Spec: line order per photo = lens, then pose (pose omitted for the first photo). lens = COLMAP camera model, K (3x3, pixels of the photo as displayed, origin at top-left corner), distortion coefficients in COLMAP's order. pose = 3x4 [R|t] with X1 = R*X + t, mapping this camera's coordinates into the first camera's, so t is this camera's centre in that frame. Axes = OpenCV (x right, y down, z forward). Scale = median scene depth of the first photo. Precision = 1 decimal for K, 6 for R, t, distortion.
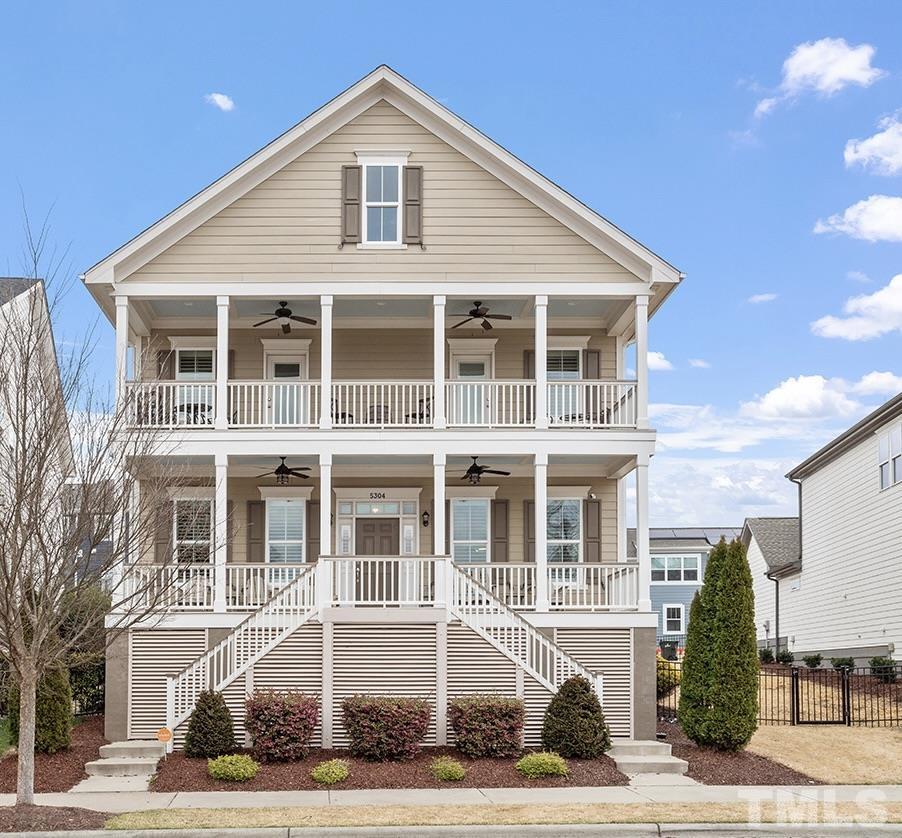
lens RADIAL K [[1025.4, 0, 453.6], [0, 1025.4, 456.4], [0, 0, 1]] dist [-0.000685, 0.007837]
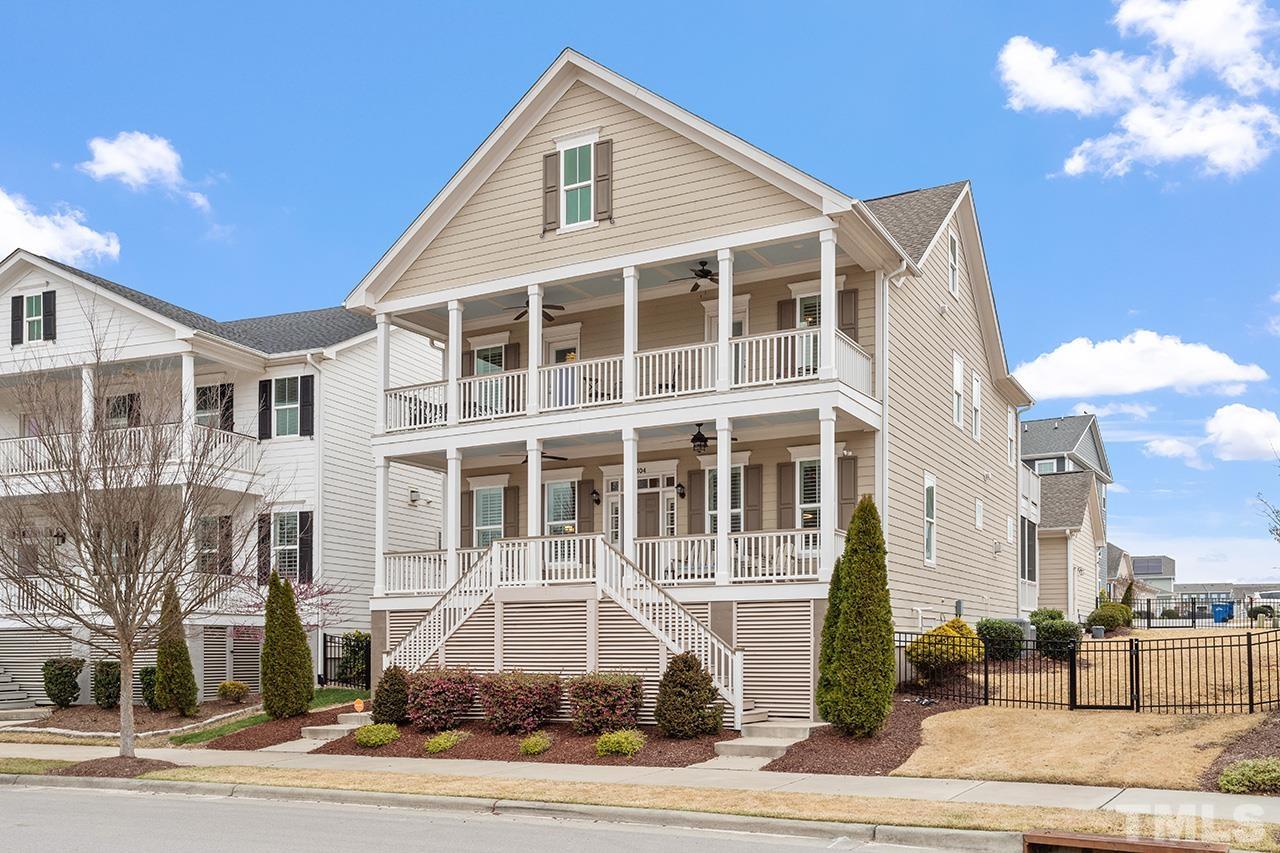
lens RADIAL K [[1117.5, 0, 640.0], [0, 1117.5, 426.5], [0, 0, 1]] dist [0.002240, -0.004170]
pose [[0.879440, -0.095995, -0.466230, 0.479277], [0.104639, 0.994483, -0.007382, 0.004315], [0.464367, -0.042294, 0.884633, 0.046775]]
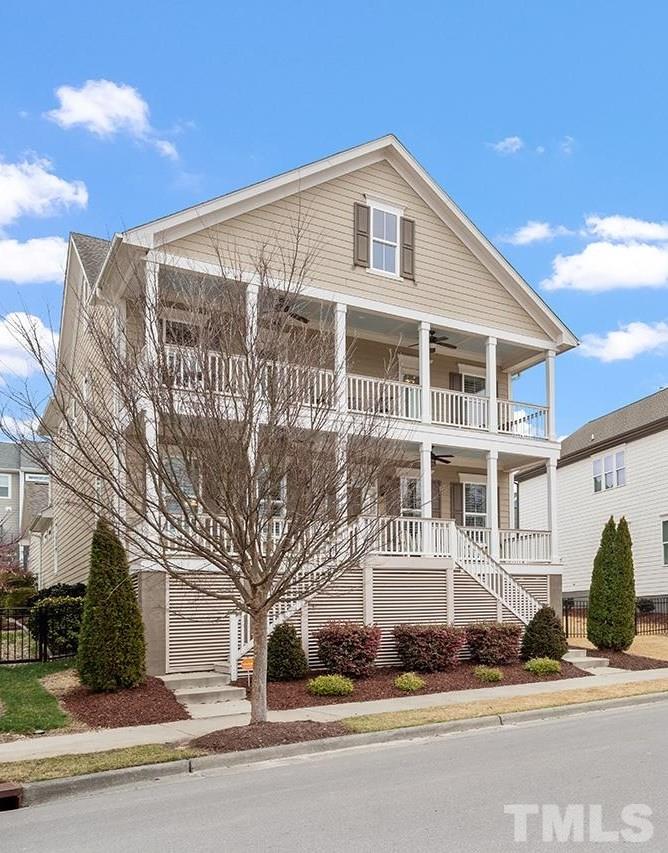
lens RADIAL K [[775.3, 0, 607.5], [0, 775.3, 447.4], [0, 0, 1]] dist [-0.007365, 0.013707]
pose [[0.782592, 0.108202, 0.613060, -0.420272], [-0.100848, 0.993807, -0.046667, 0.025594], [-0.614313, -0.025305, 0.788657, 0.064003]]
